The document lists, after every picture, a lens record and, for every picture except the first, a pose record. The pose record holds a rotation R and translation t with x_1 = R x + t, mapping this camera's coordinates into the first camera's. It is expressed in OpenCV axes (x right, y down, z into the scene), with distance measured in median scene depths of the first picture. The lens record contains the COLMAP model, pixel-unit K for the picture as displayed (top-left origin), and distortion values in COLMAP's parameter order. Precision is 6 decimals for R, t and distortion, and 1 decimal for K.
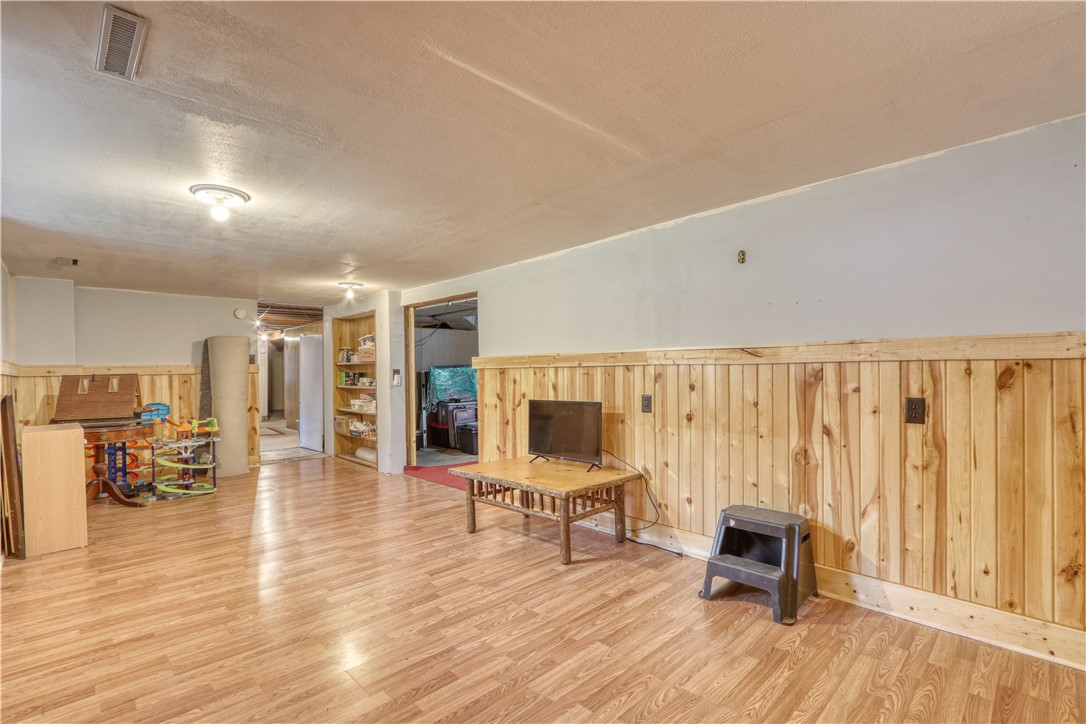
lens RADIAL K [[494.2, 0, 542.6], [0, 494.2, 368.0], [0, 0, 1]] dist [-0.019701, 0.000000]
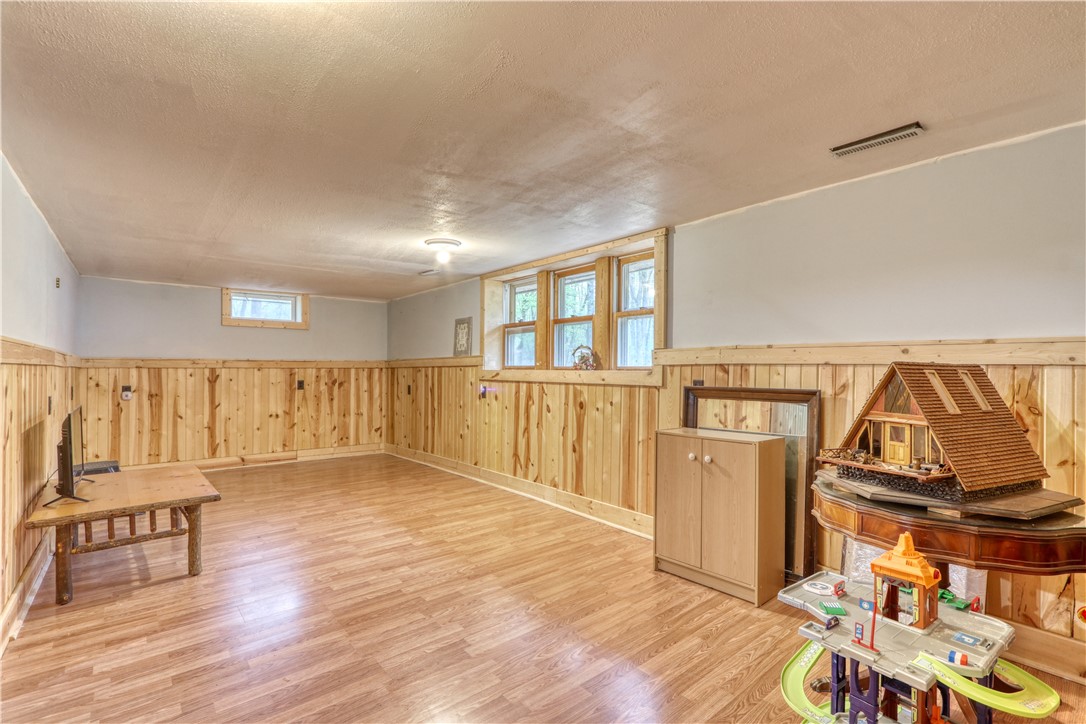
lens RADIAL K [[504.1, 0, 538.6], [0, 504.1, 364.1], [0, 0, 1]] dist [-0.020720, -0.000166]
pose [[-0.996074, 0.012034, 0.087707, -0.738547], [0.010615, 0.999805, -0.016625, 0.020692], [-0.087890, -0.015629, -0.996008, 1.698787]]
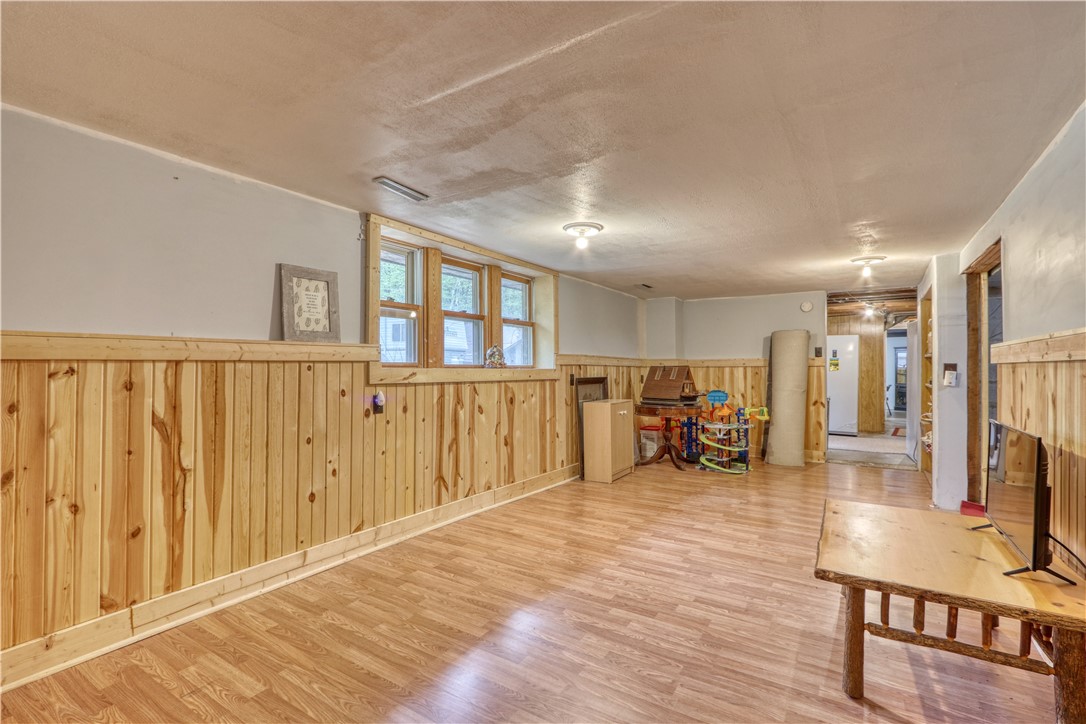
lens RADIAL K [[504.1, 0, 538.6], [0, 504.1, 364.1], [0, 0, 1]] dist [-0.020720, -0.000166]
pose [[0.222451, 0.007539, -0.974915, 0.433670], [-0.000382, 0.999971, 0.007646, -0.002309], [0.974944, -0.001328, 0.222447, 0.407505]]
